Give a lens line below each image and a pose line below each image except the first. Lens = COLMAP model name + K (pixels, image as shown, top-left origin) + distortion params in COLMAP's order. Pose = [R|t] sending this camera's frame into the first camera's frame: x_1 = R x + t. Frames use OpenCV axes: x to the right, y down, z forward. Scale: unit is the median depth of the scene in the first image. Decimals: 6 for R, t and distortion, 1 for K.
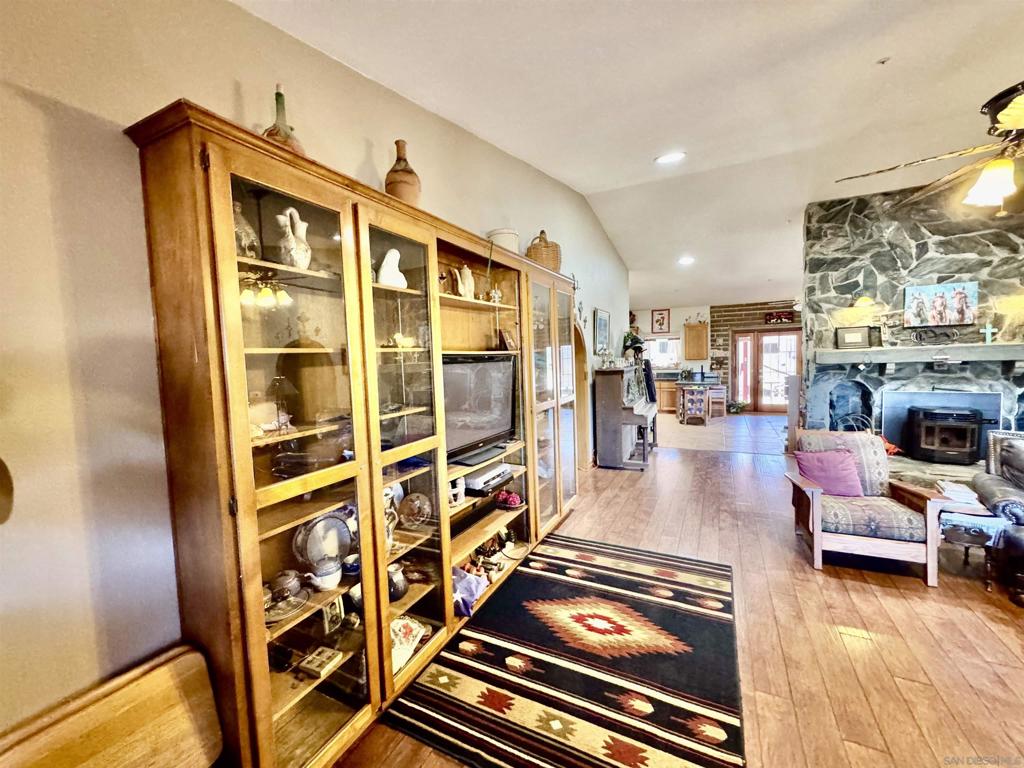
lens RADIAL K [[412.0, 0, 510.2], [0, 412.0, 381.5], [0, 0, 1]] dist [-0.004666, 0.000466]
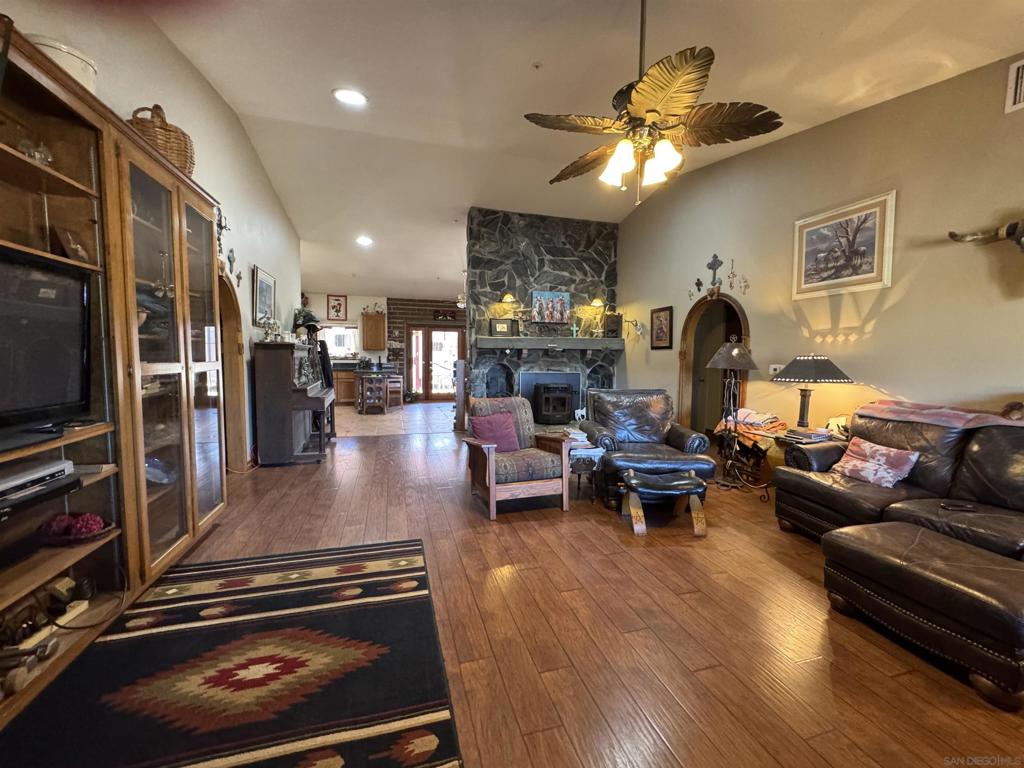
lens RADIAL K [[412.0, 0, 513.6], [0, 412.0, 379.6], [0, 0, 1]] dist [-0.004666, 0.000466]
pose [[0.726267, -0.002983, 0.687406, 0.040817], [0.009239, 0.999943, -0.005422, 0.078622], [-0.687351, 0.010289, 0.726253, 0.144498]]
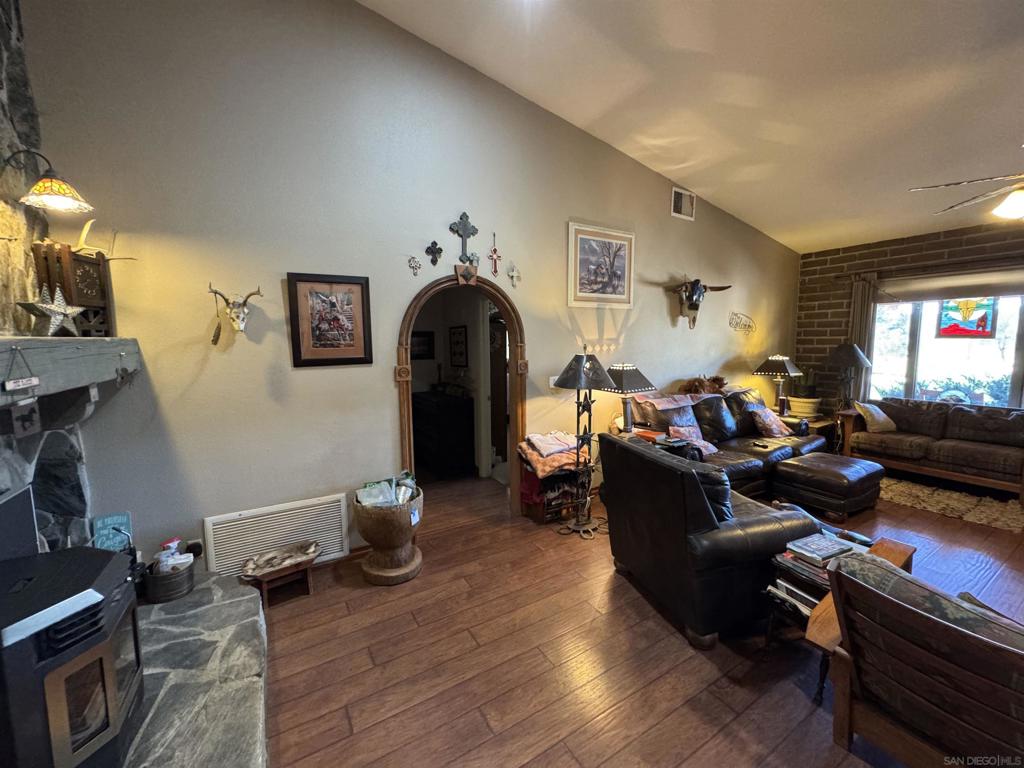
lens RADIAL K [[412.0, 0, 513.6], [0, 412.0, 384.0], [0, 0, 1]] dist [-0.004666, 0.000466]
pose [[-0.845463, -0.014838, 0.533828, 0.756555], [0.069700, 0.987998, 0.137850, -0.063975], [-0.529466, 0.153755, -0.834281, 1.181829]]
